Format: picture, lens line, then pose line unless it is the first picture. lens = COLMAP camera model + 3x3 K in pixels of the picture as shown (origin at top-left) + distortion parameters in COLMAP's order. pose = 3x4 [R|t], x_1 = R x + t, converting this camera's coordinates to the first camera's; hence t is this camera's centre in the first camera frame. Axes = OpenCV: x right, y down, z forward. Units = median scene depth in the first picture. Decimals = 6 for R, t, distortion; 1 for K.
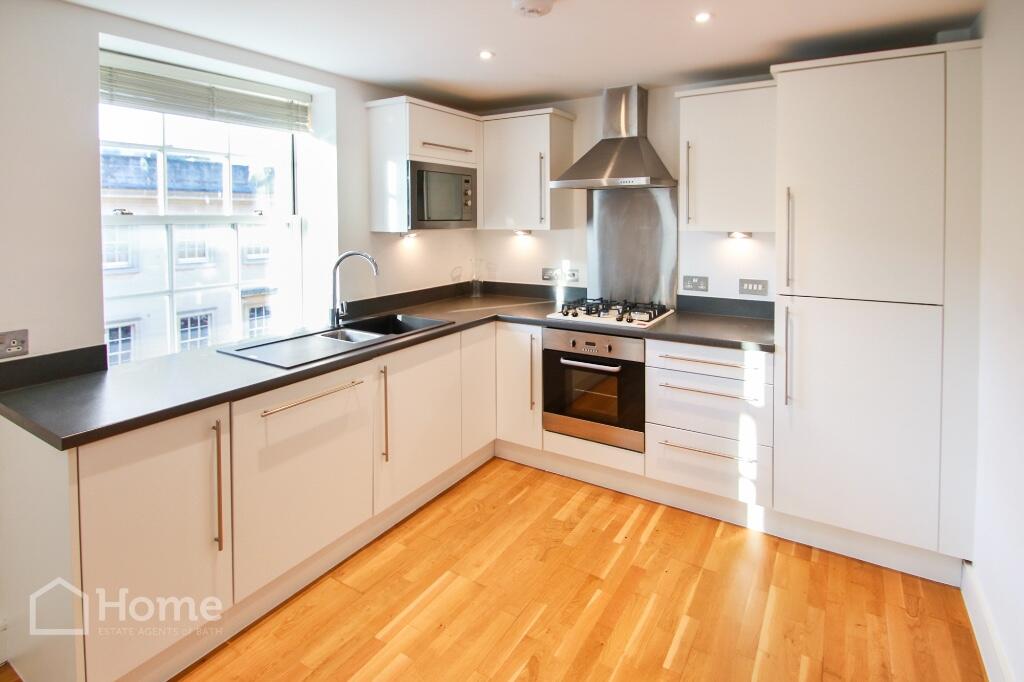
lens RADIAL K [[508.0, 0, 550.5], [0, 508.0, 233.5], [0, 0, 1]] dist [-0.001241, 0.000232]
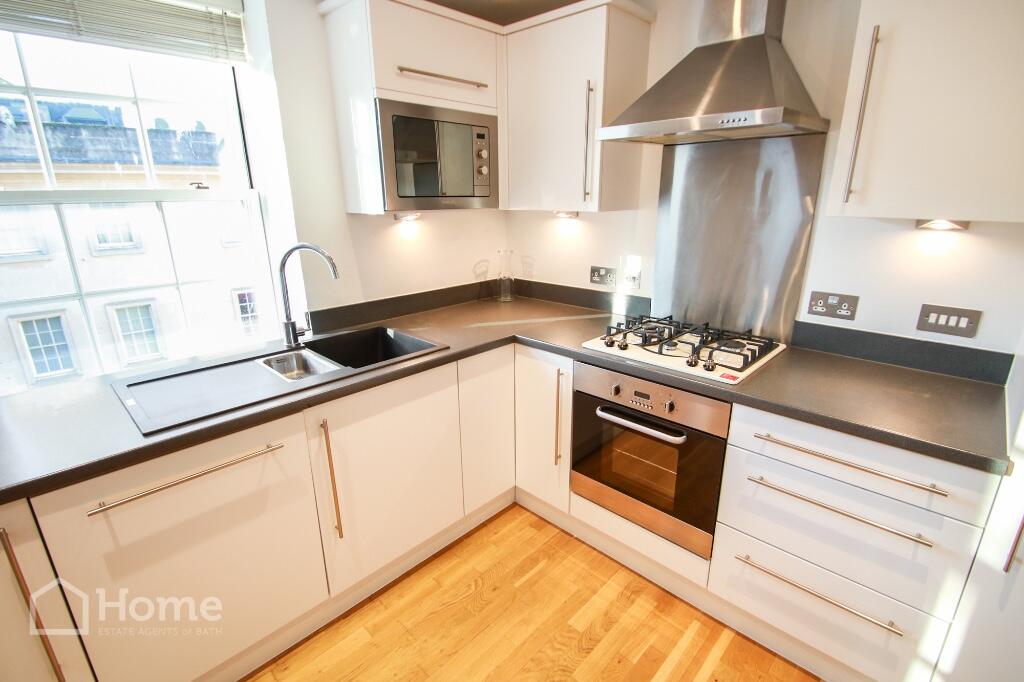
lens RADIAL K [[477.4, 0, 525.2], [0, 477.4, 349.4], [0, 0, 1]] dist [0.017447, -0.017299]
pose [[0.973943, 0.068438, -0.216222, 0.058871], [-0.004576, 0.959119, 0.282967, -0.012138], [0.226748, -0.274604, 0.934440, 0.389064]]
